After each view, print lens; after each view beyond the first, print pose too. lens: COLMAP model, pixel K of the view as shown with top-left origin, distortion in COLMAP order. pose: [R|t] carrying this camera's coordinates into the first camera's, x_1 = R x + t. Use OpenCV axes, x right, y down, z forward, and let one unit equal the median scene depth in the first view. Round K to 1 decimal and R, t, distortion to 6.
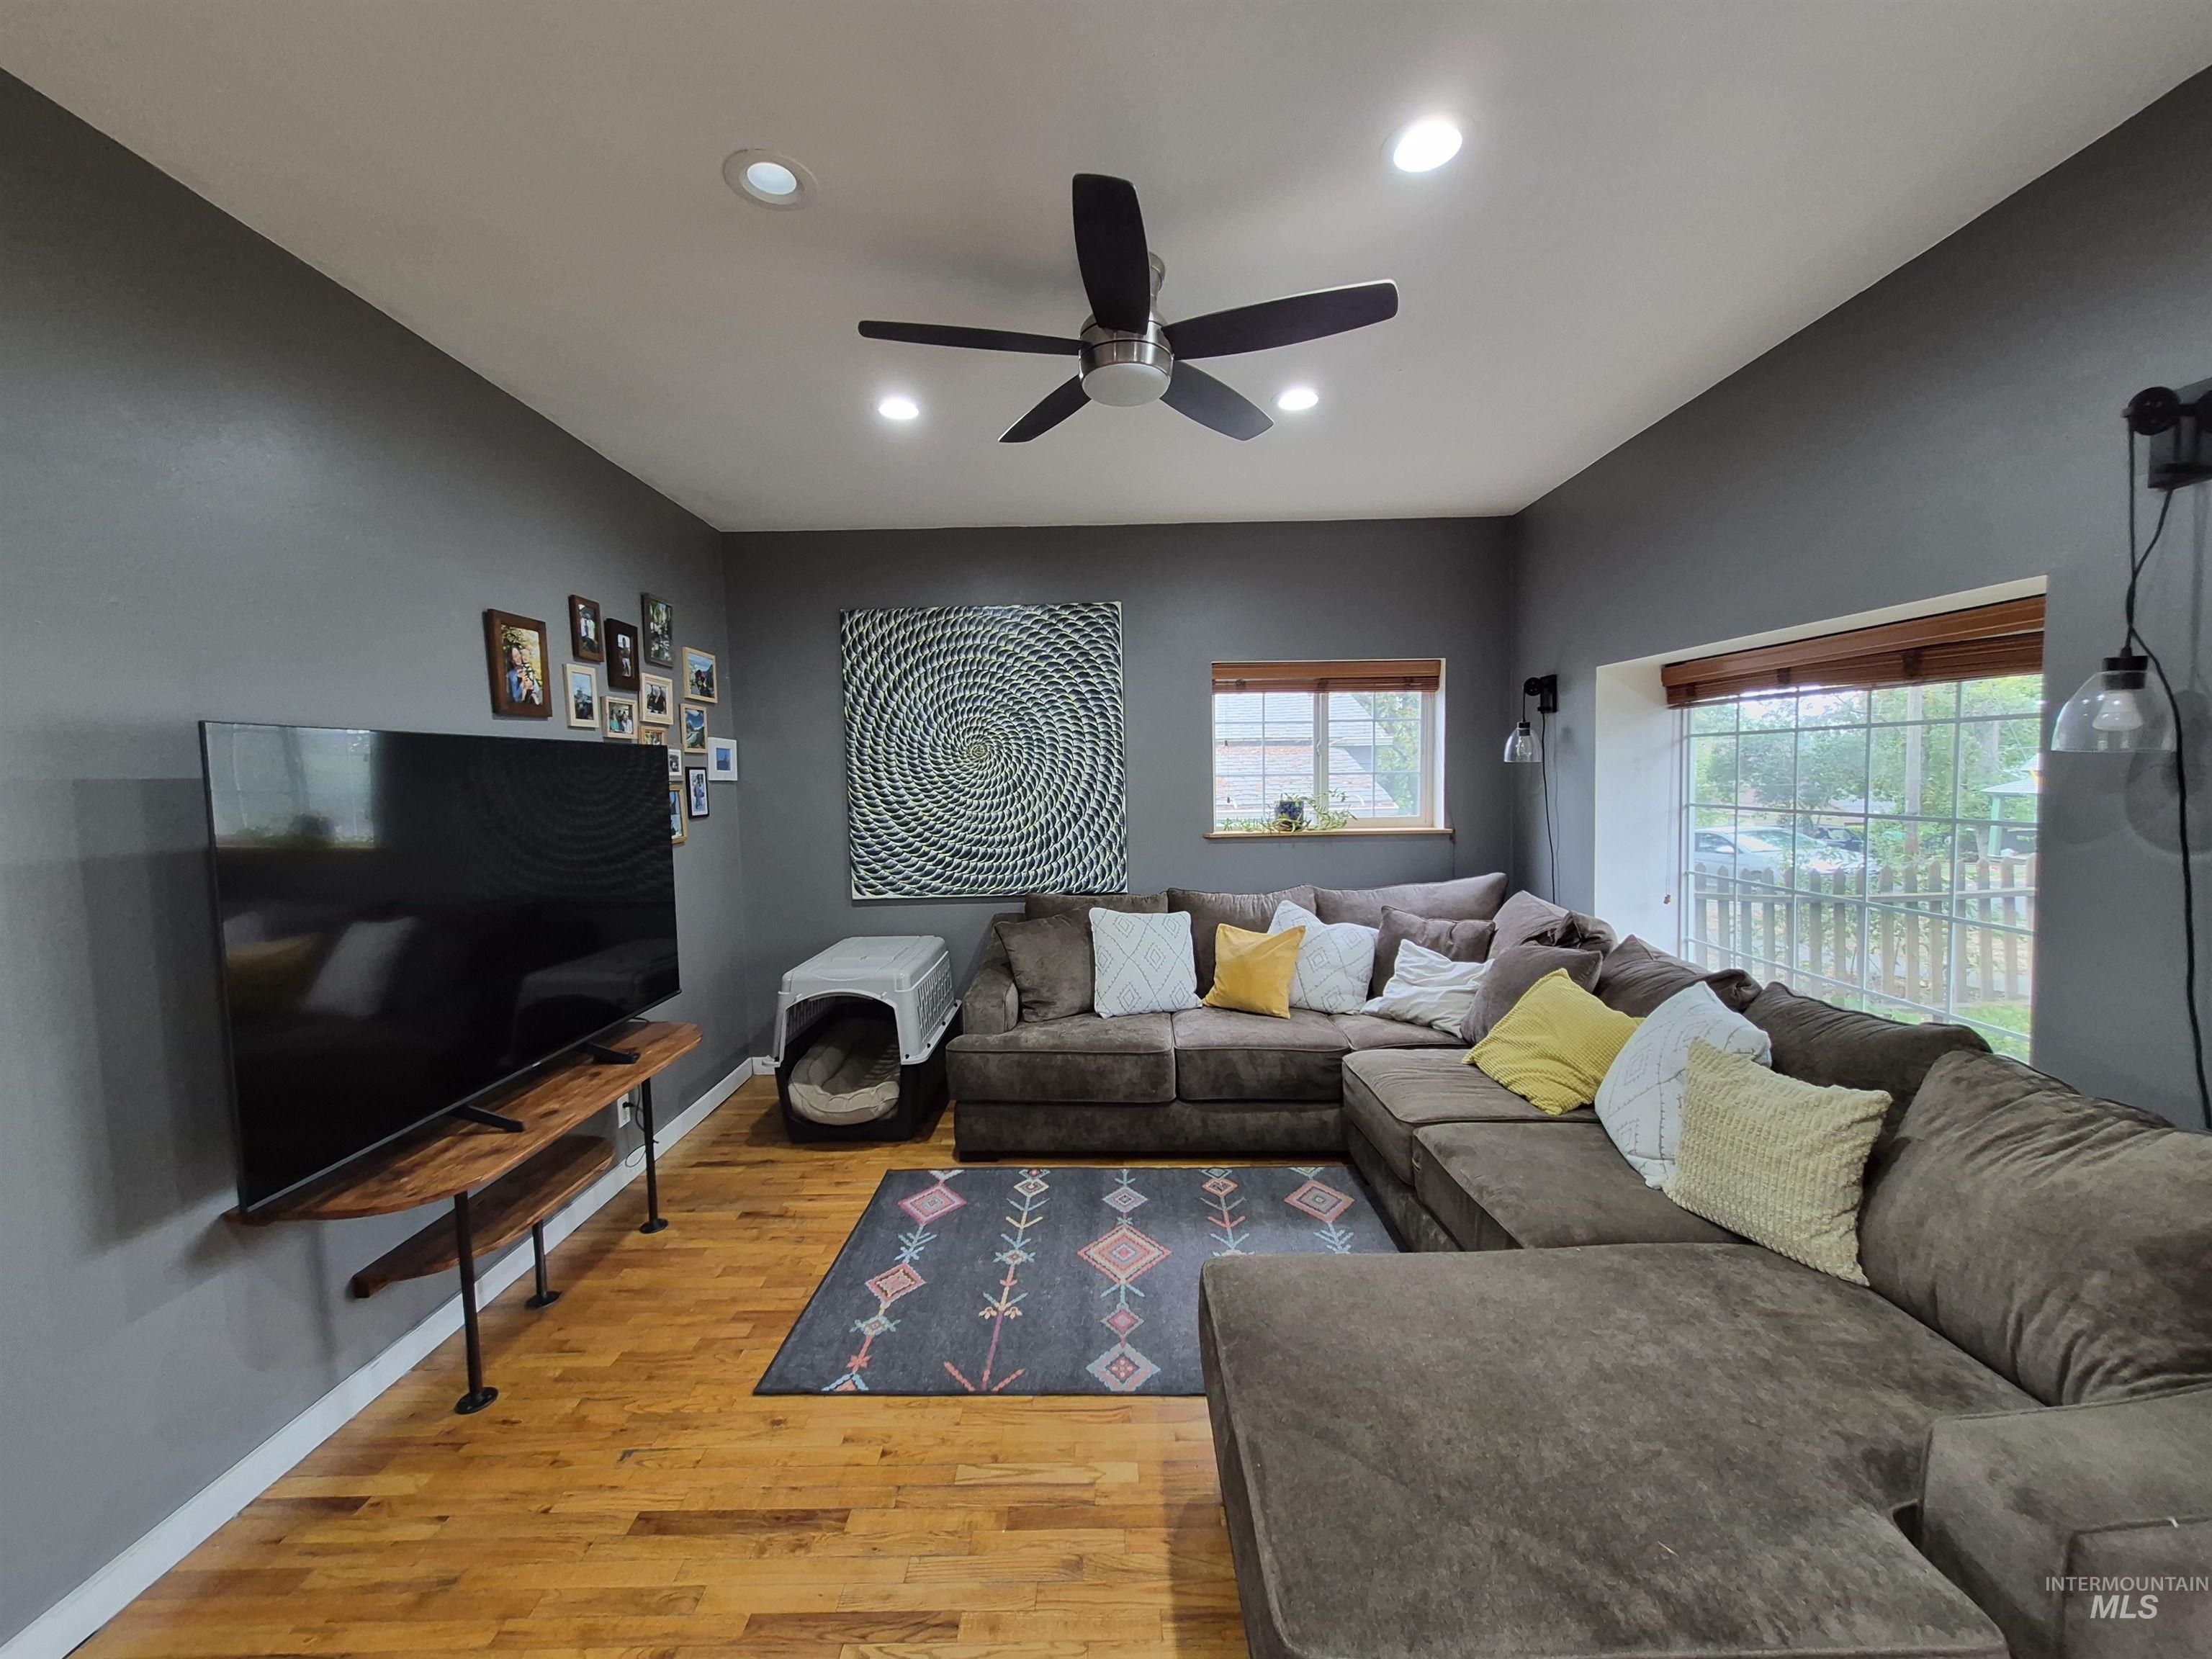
lens RADIAL K [[858.1, 0, 1097.8], [0, 858.1, 839.3], [0, 0, 1]] dist [-0.000610, -0.000453]
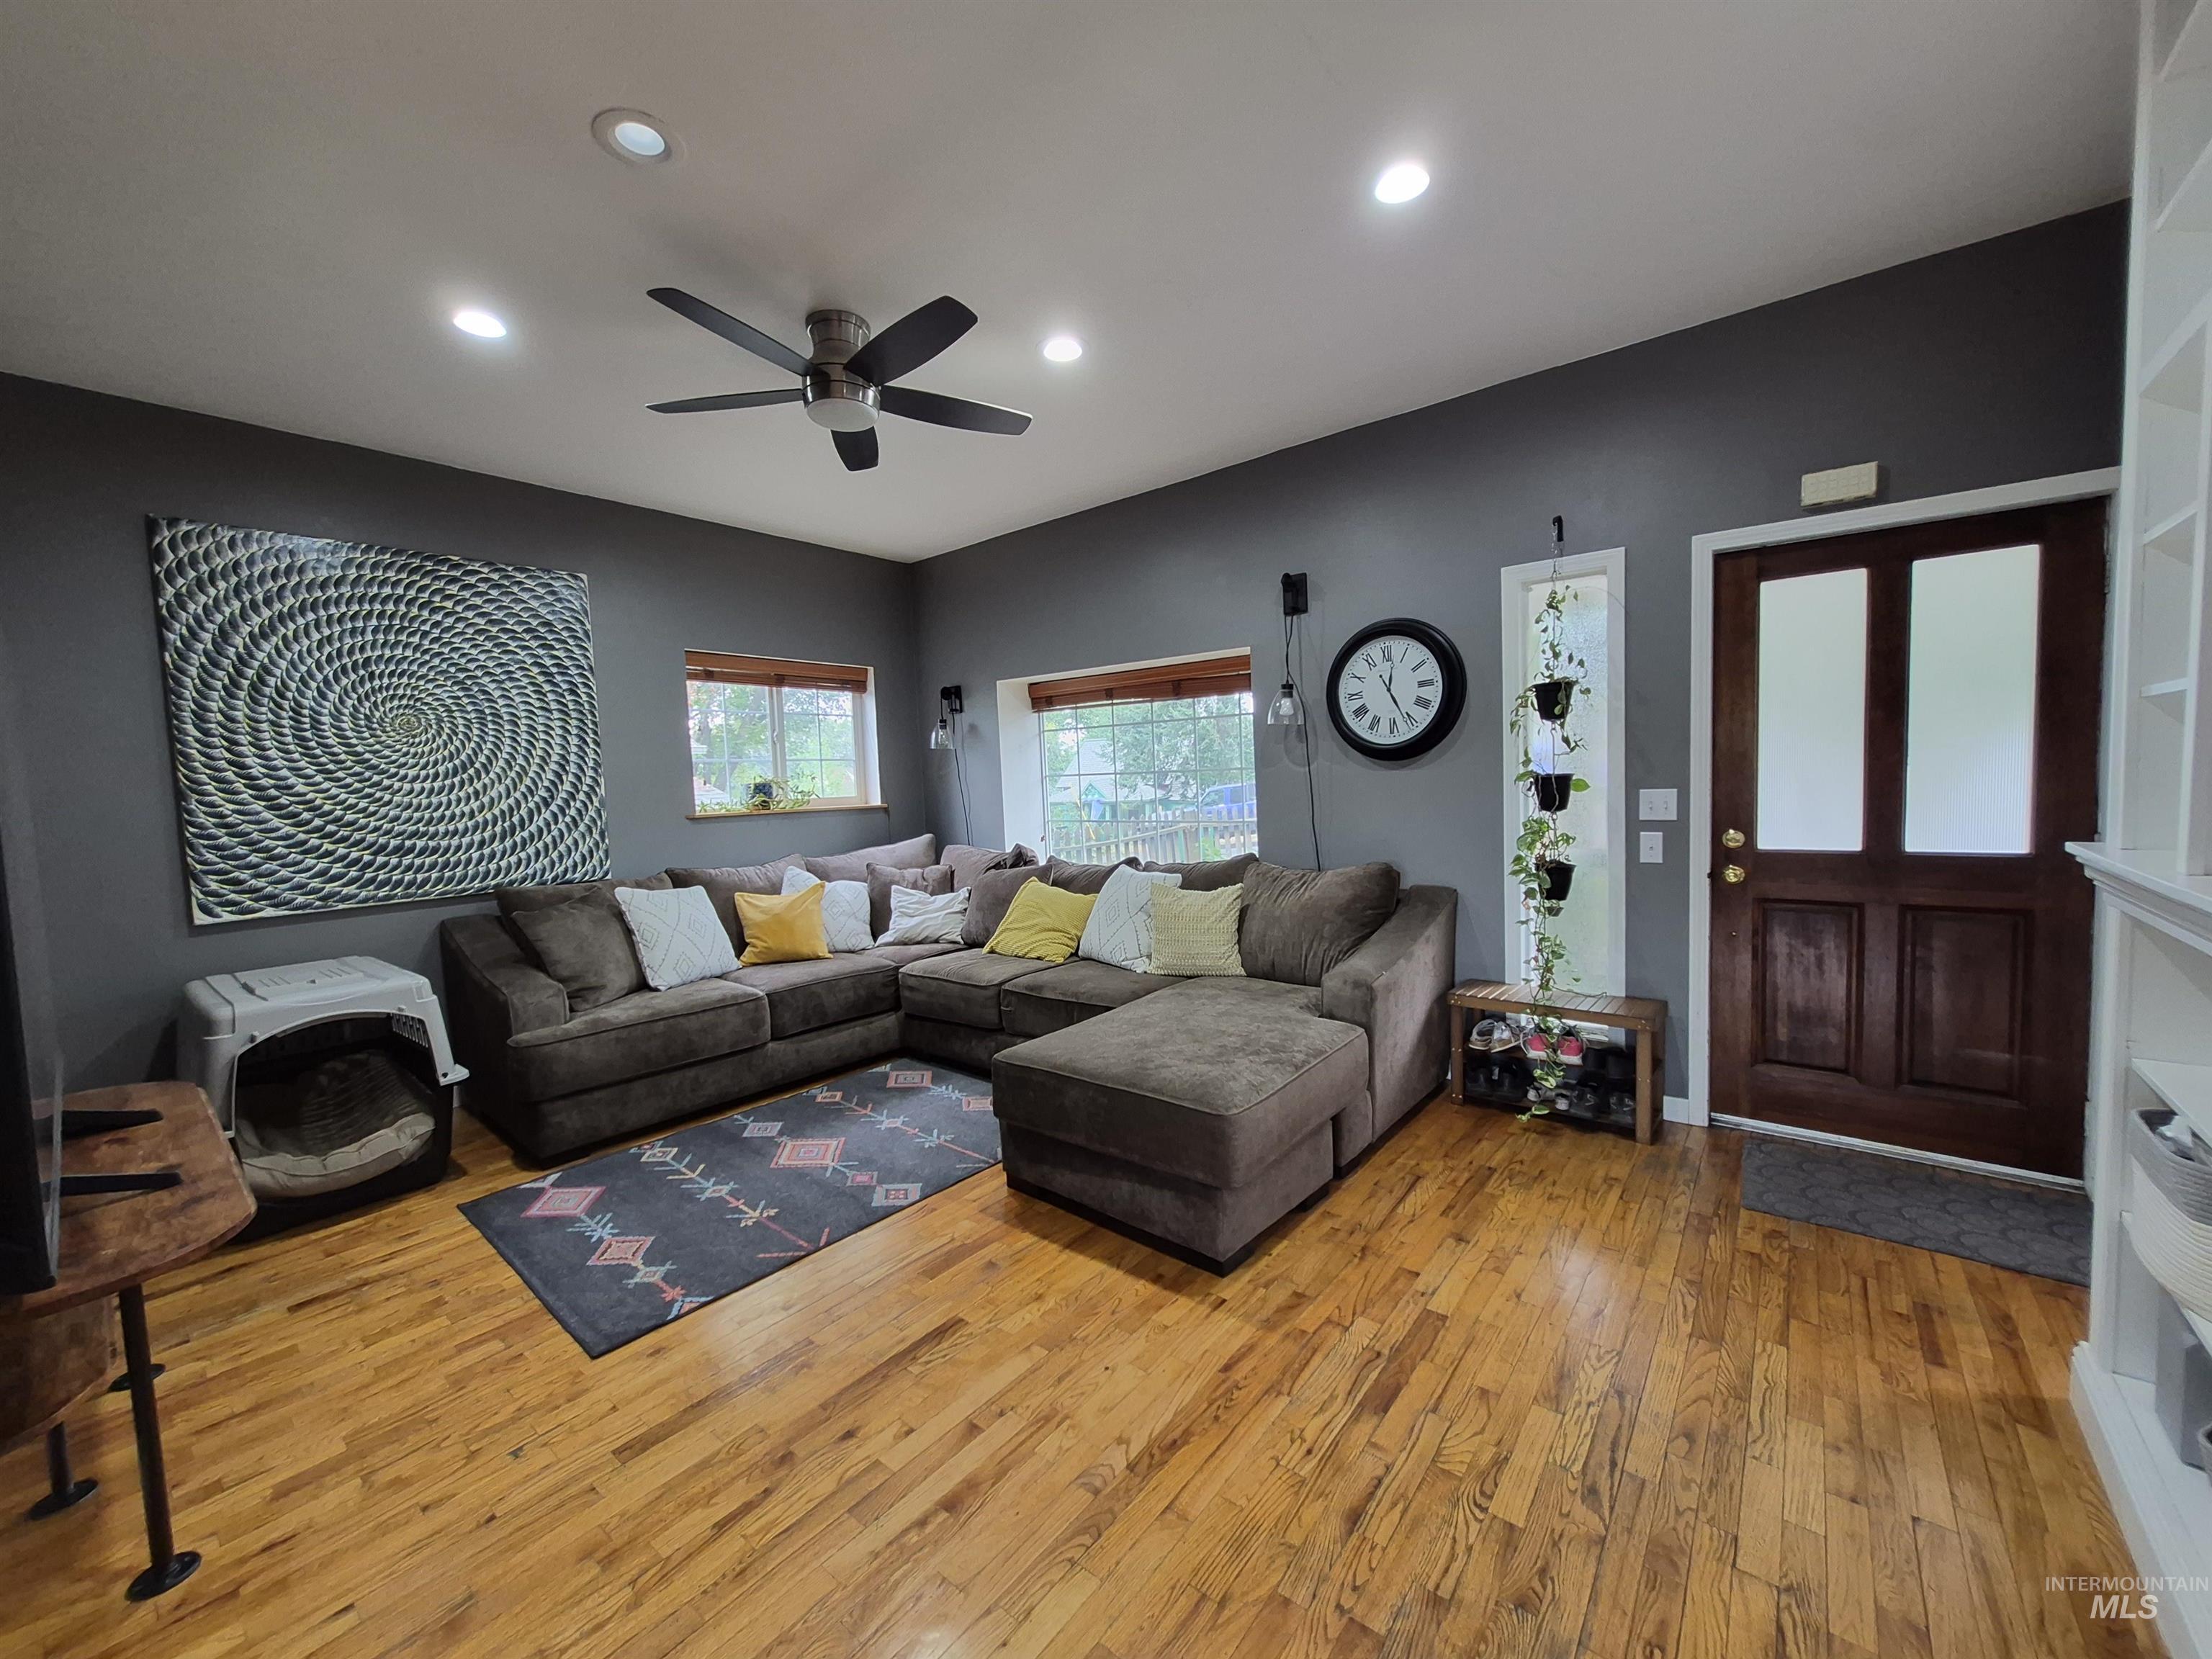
lens RADIAL K [[858.1, 0, 1097.8], [0, 858.1, 839.3], [0, 0, 1]] dist [-0.000610, -0.000453]
pose [[0.632468, -0.056914, 0.772492, -0.404225], [0.082917, 0.996541, 0.005535, 0.064698], [-0.770135, 0.060552, 0.635000, -0.030517]]
